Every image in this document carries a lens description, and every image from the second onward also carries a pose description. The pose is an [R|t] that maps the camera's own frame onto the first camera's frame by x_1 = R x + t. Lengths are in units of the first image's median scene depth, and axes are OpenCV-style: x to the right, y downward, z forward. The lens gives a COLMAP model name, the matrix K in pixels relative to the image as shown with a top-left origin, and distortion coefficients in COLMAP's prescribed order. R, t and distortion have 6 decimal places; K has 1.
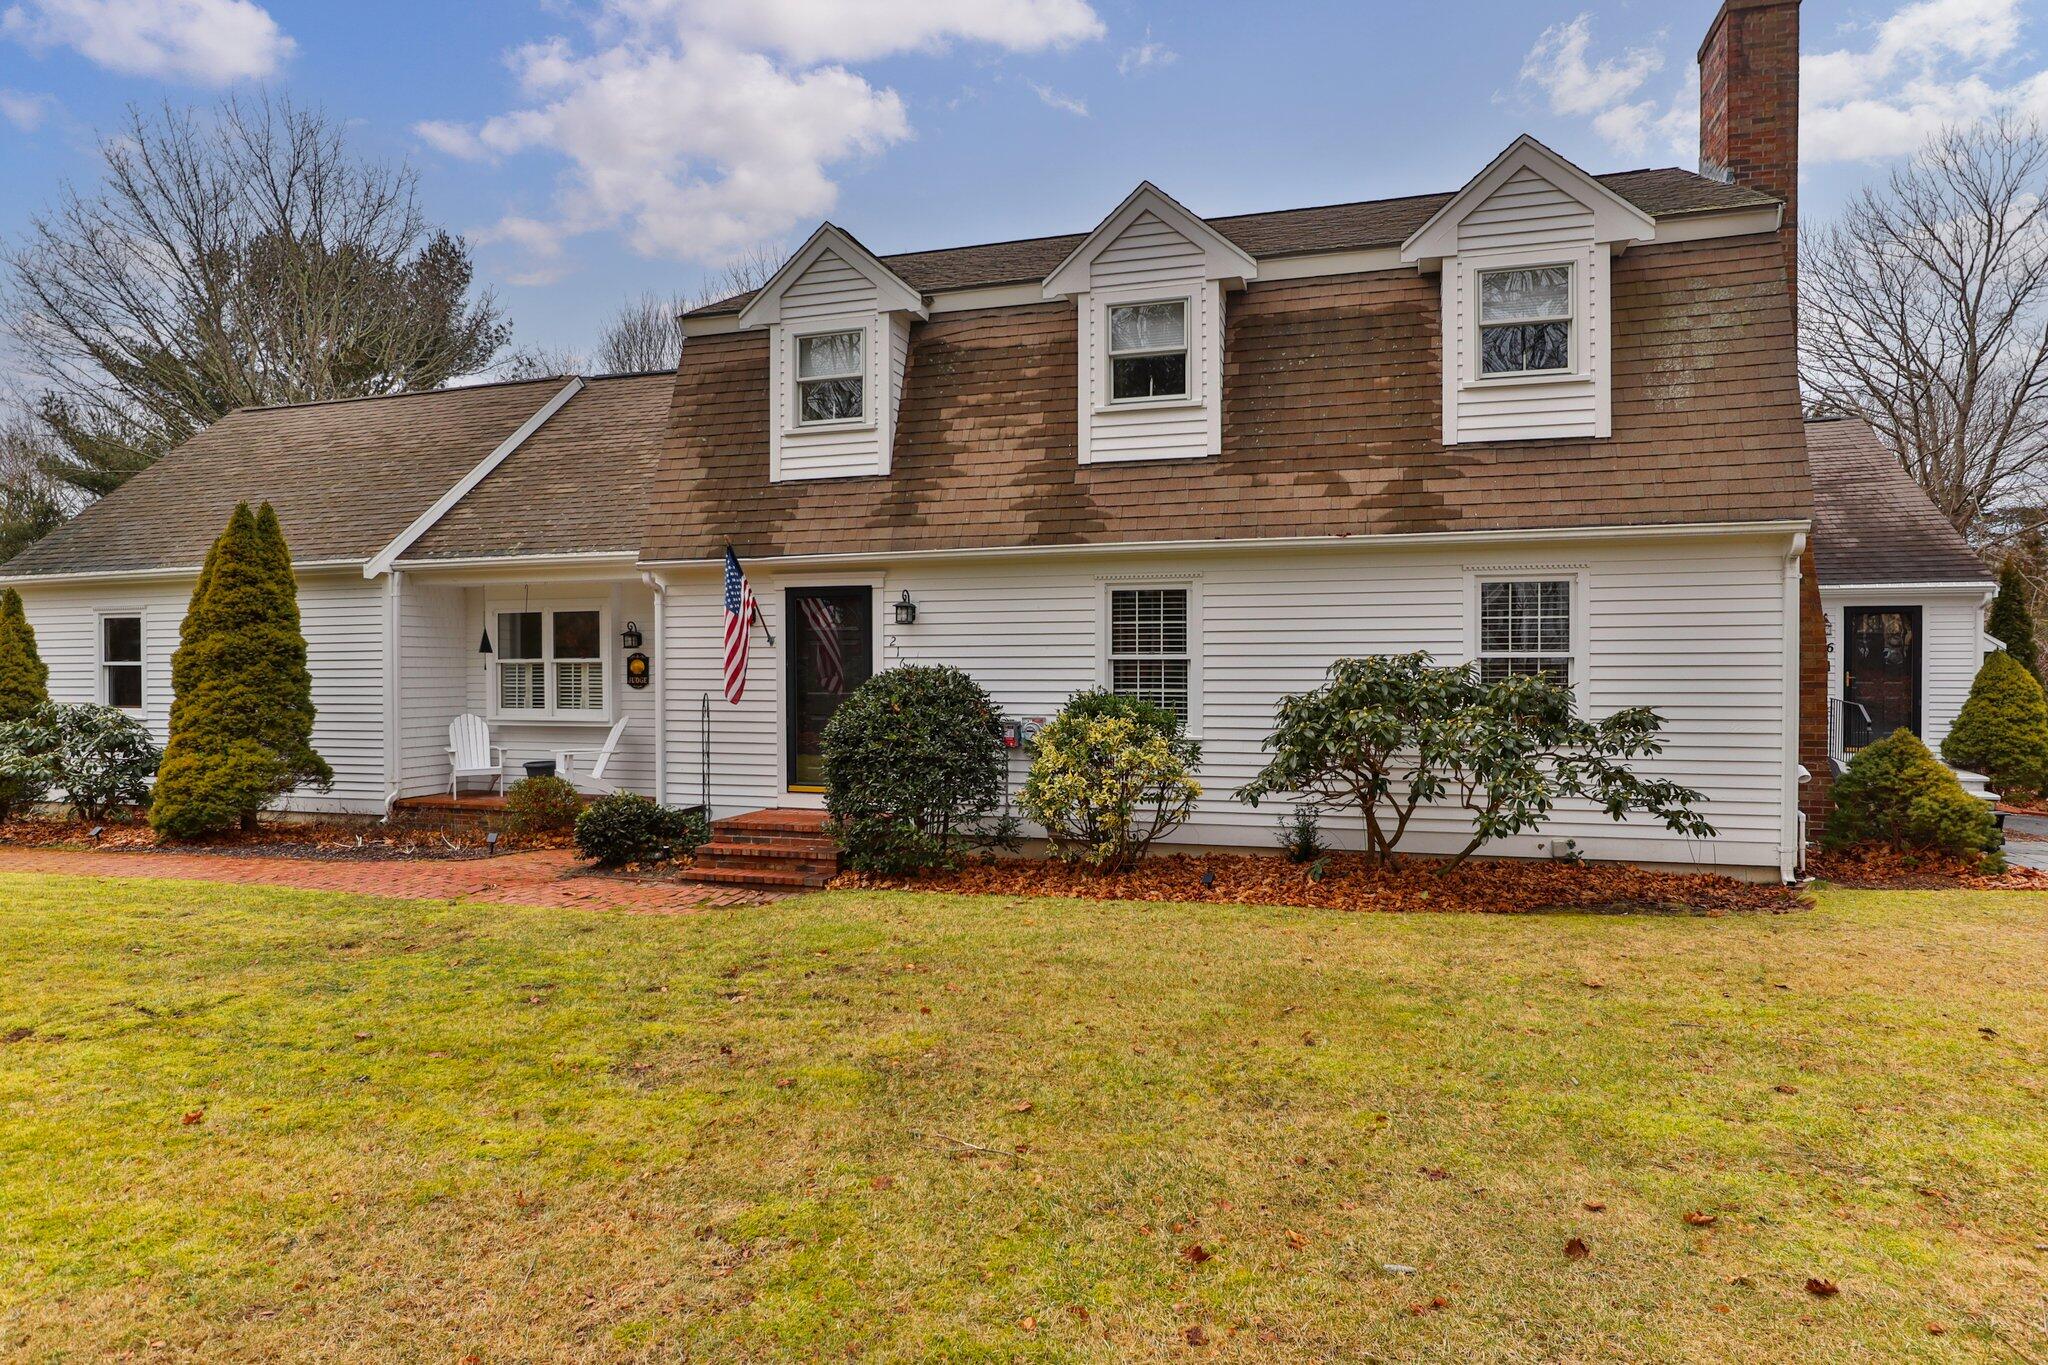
lens RADIAL K [[1181.1, 0, 1025.0], [0, 1181.1, 683.7], [0, 0, 1]] dist [-0.005514, 0.005842]
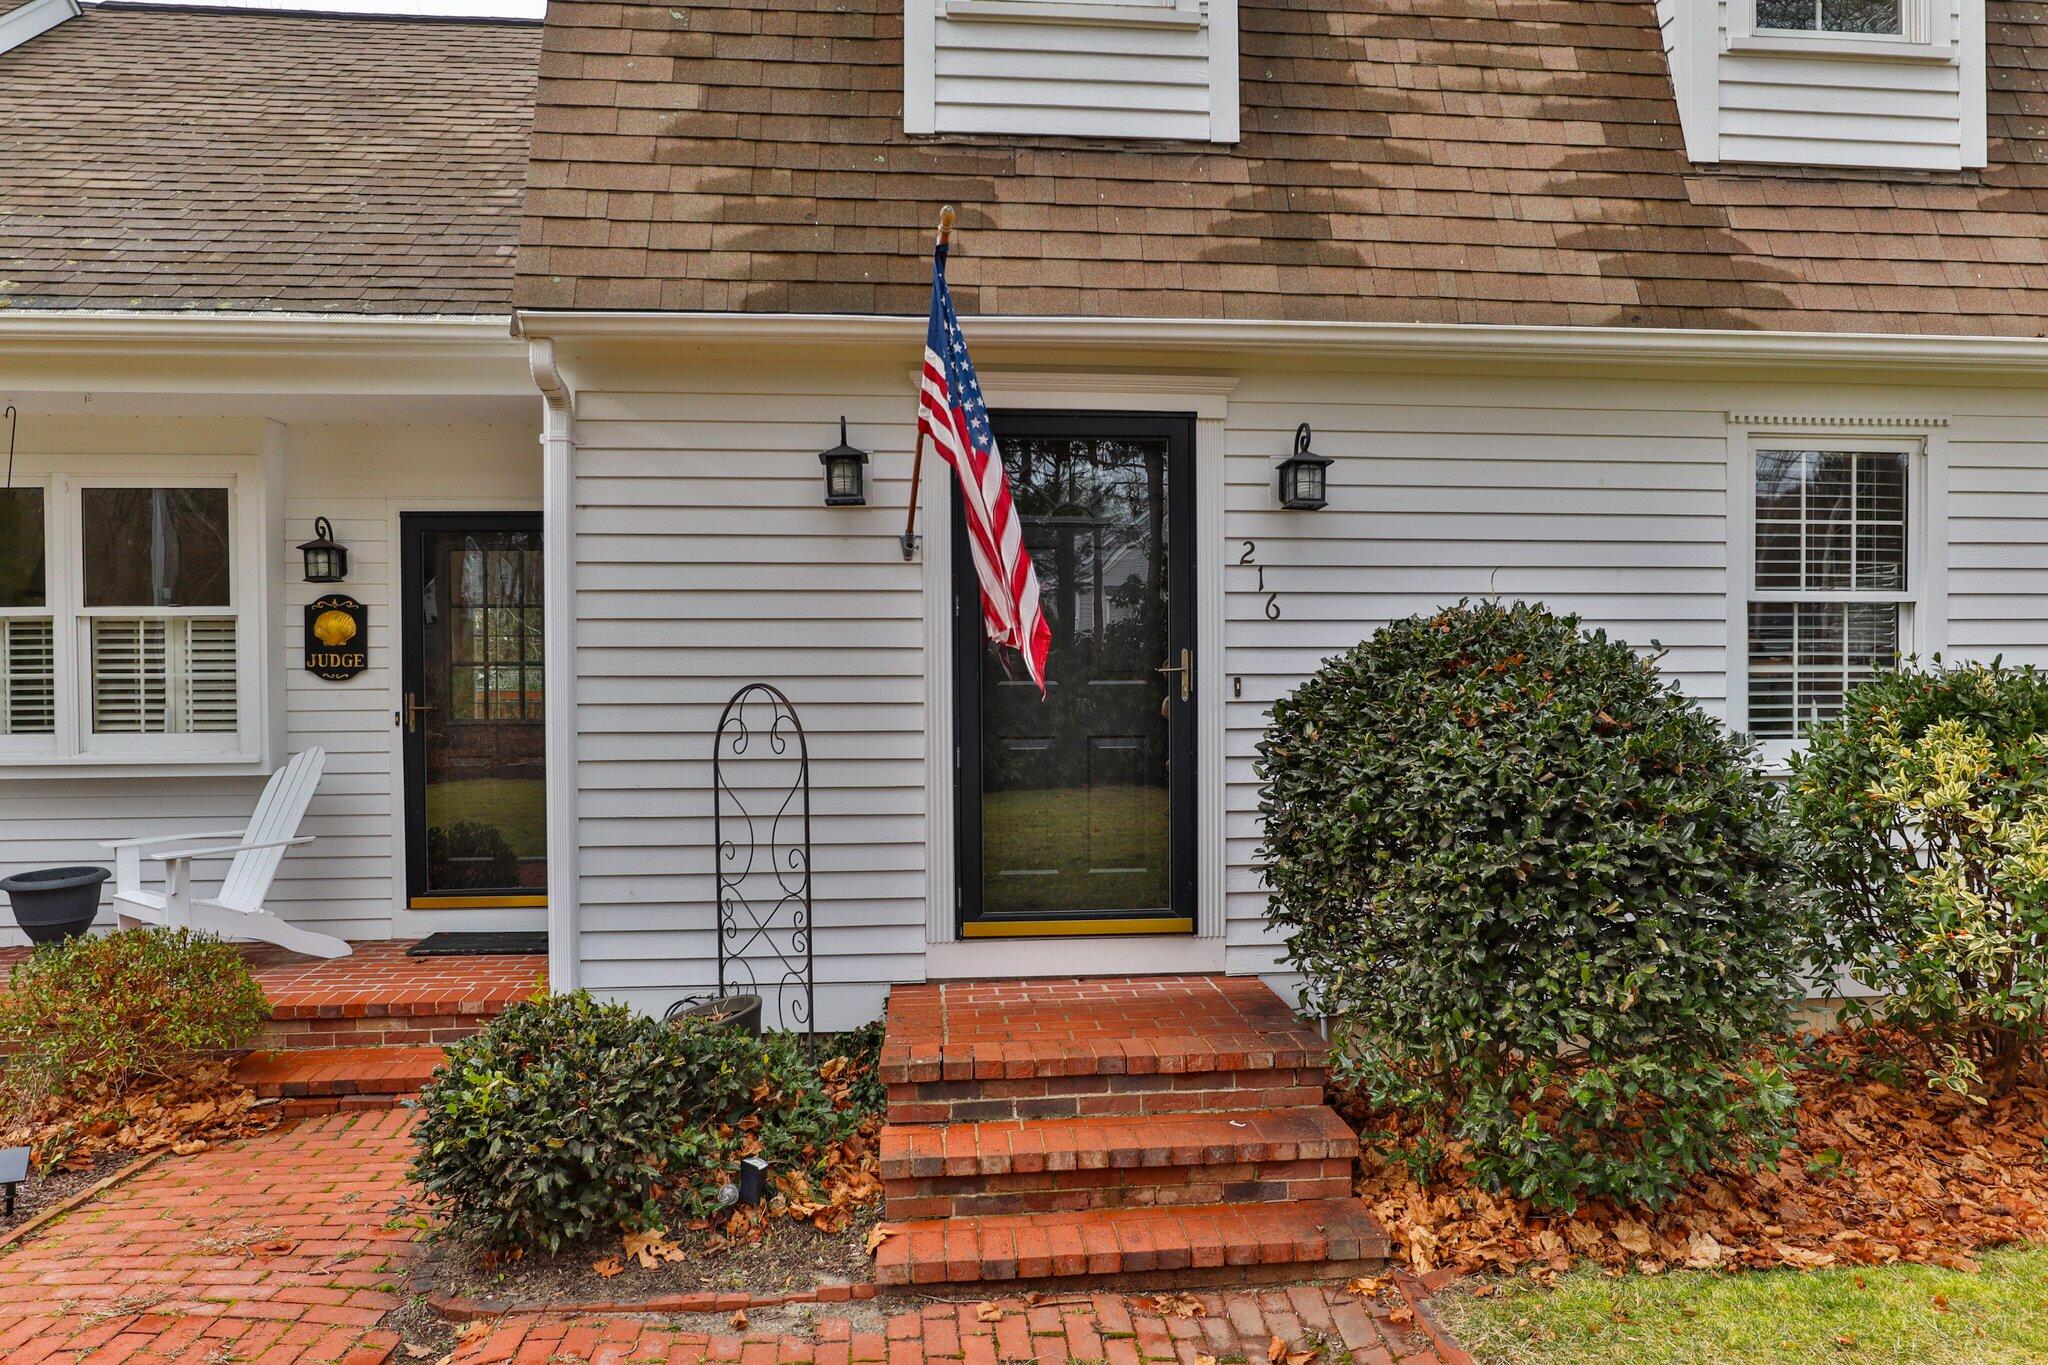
lens RADIAL K [[1278.3, 0, 1023.6], [0, 1278.3, 682.6], [0, 0, 1]] dist [-0.014965, 0.004381]
pose [[0.919284, -0.005024, 0.393563, -0.354837], [0.006834, 0.999972, -0.003198, 0.009583], [-0.393536, 0.005629, 0.919292, 0.623603]]
